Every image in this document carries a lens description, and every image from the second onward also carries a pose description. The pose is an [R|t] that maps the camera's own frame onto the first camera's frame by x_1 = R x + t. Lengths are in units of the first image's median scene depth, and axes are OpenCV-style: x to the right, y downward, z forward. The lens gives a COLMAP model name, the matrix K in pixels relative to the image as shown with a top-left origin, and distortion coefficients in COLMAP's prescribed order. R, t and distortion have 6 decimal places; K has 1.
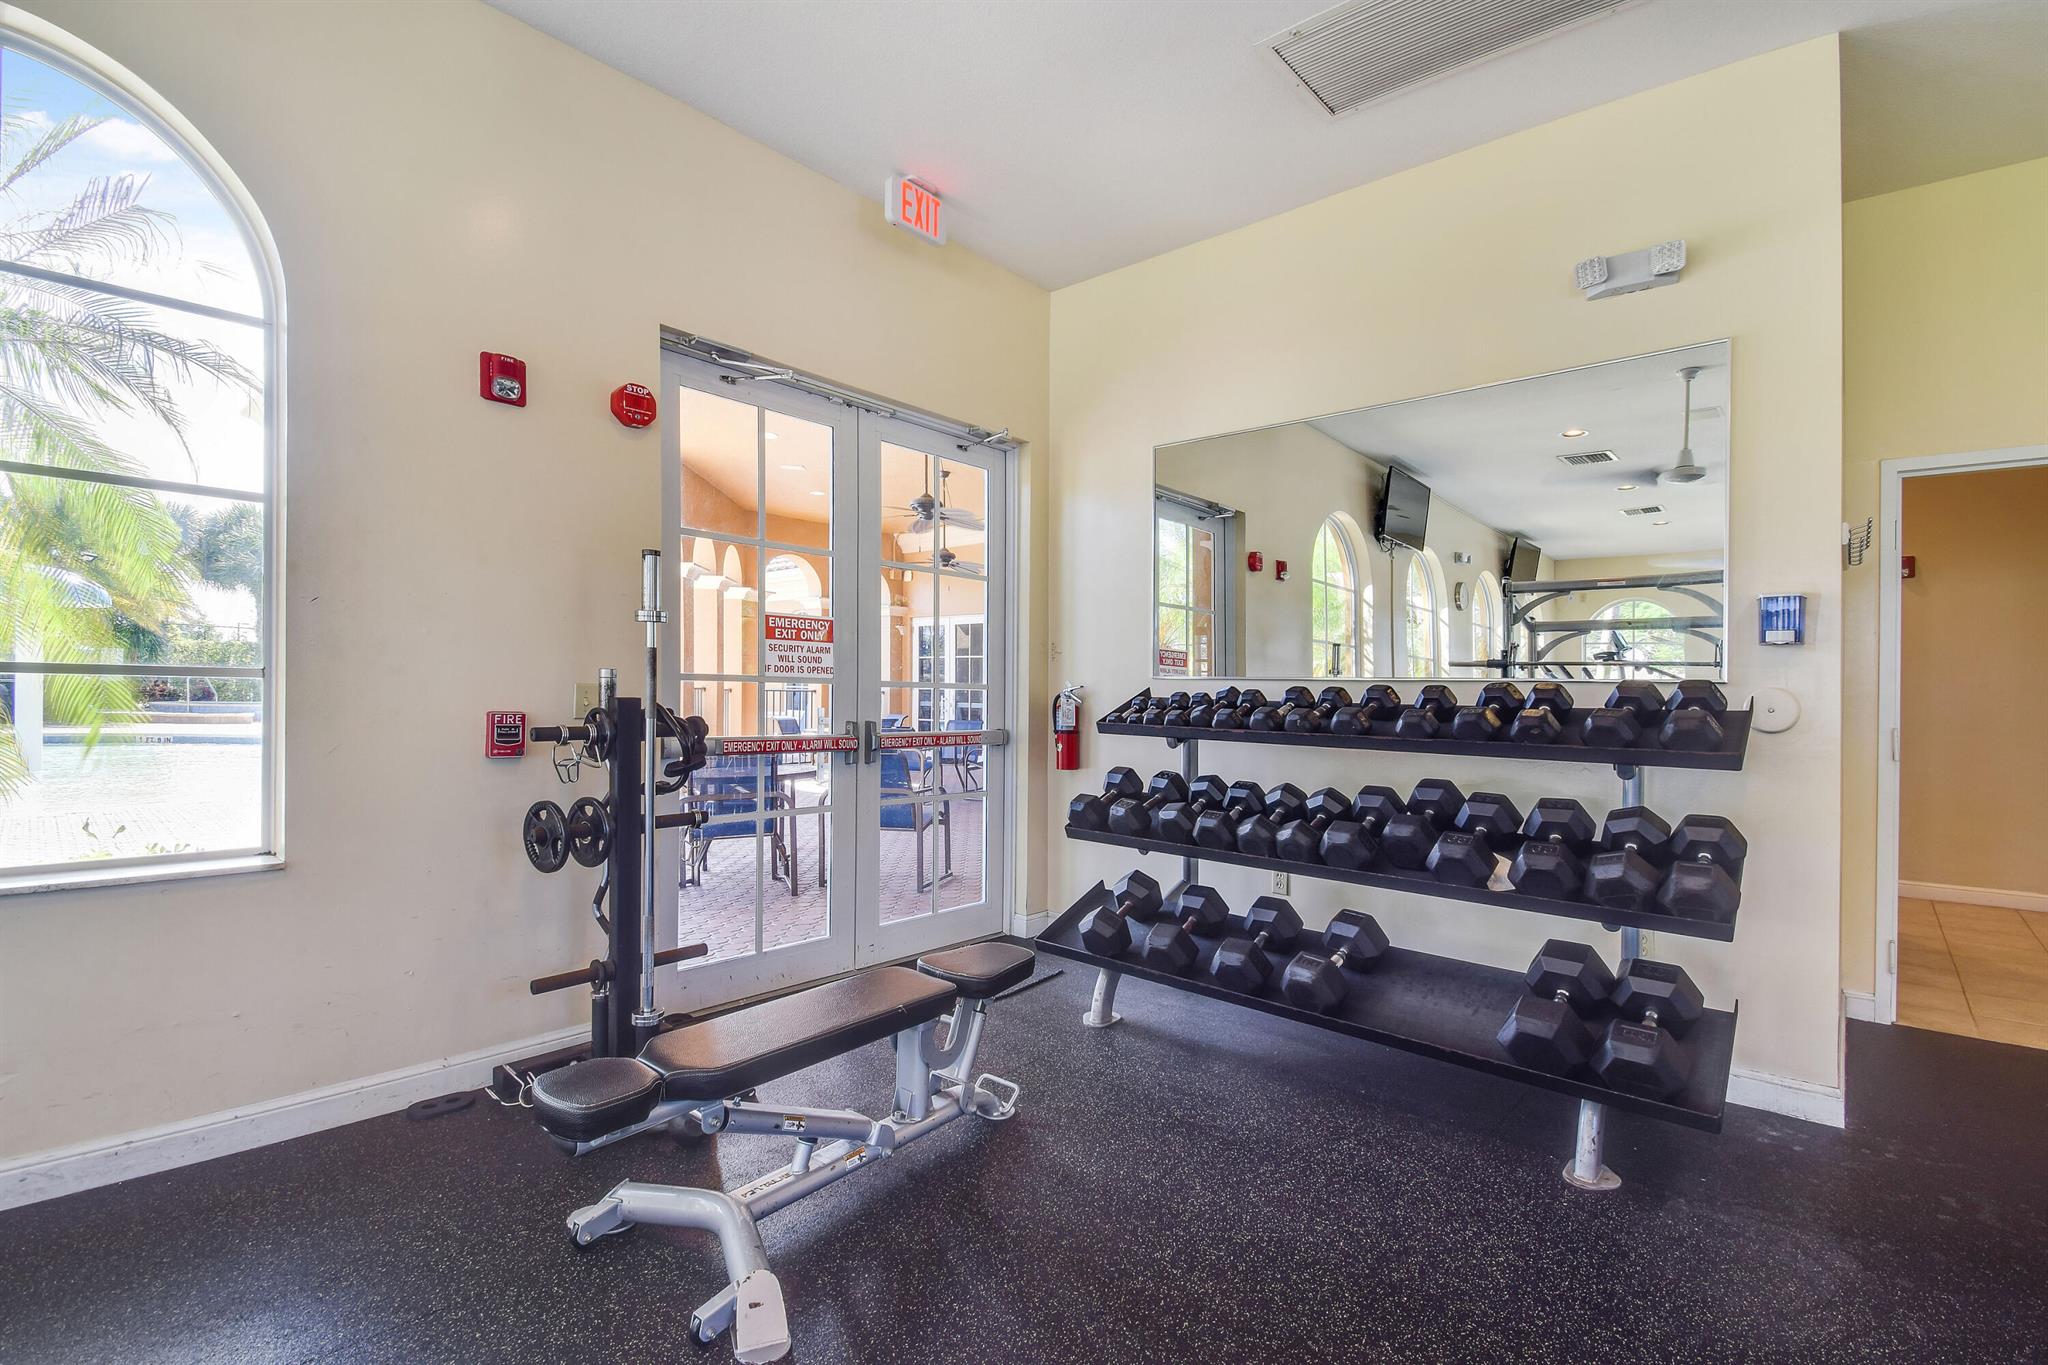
lens RADIAL K [[923.5, 0, 1026.4], [0, 923.5, 686.3], [0, 0, 1]] dist [-0.026432, -0.002381]
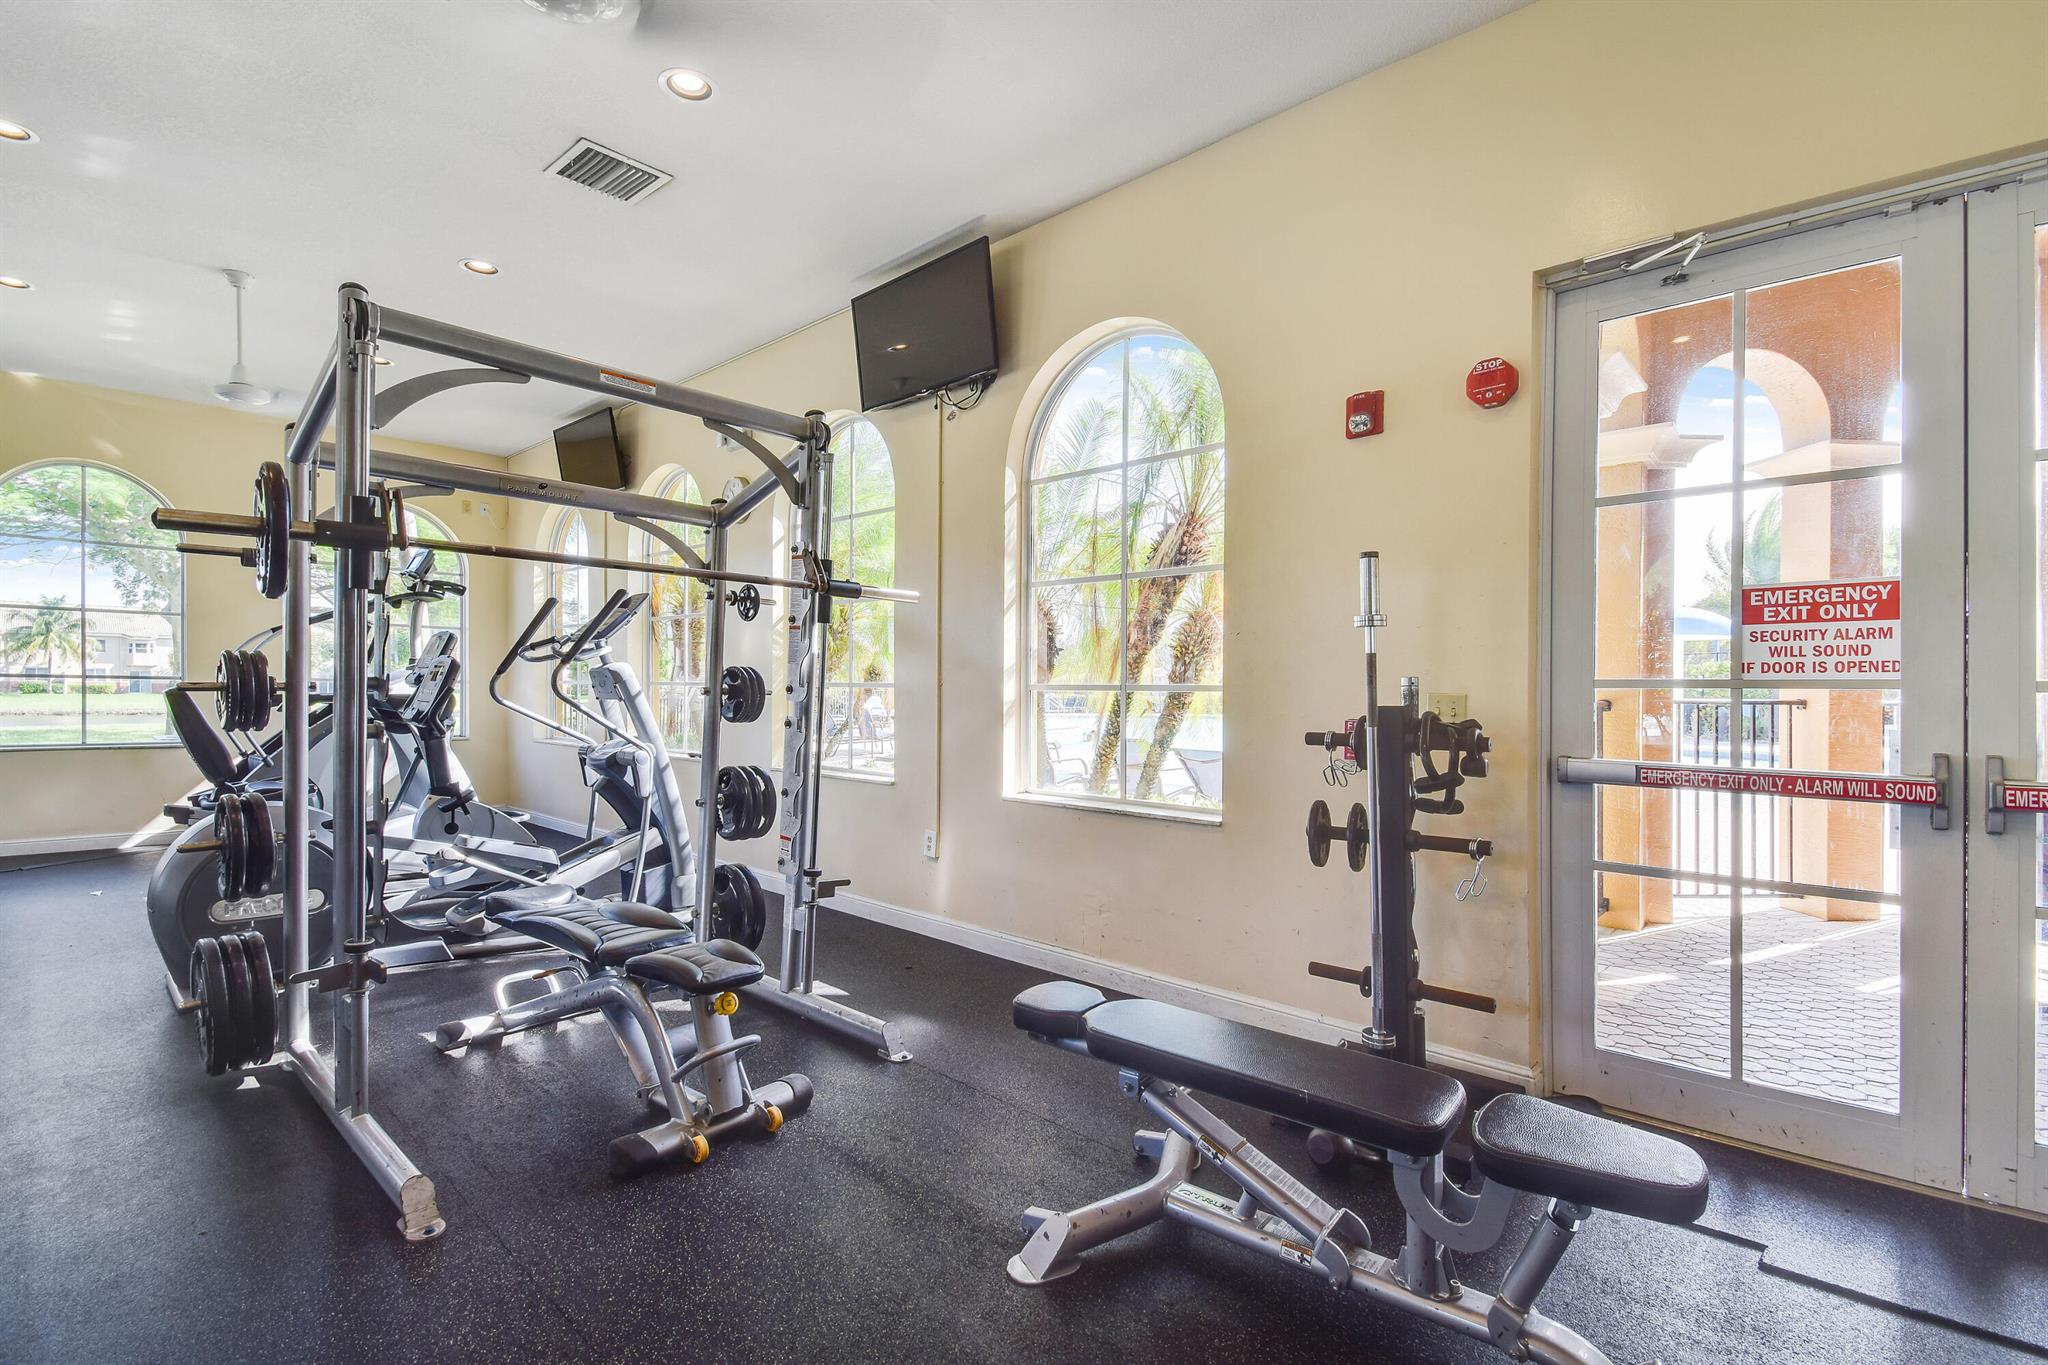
lens RADIAL K [[923.5, 0, 1027.4], [0, 923.5, 690.9], [0, 0, 1]] dist [-0.026432, -0.002381]
pose [[-0.057524, -0.013475, -0.998253, 0.440278], [-0.002352, 0.999908, -0.013362, 0.008234], [0.998341, 0.001579, -0.057550, 0.536603]]
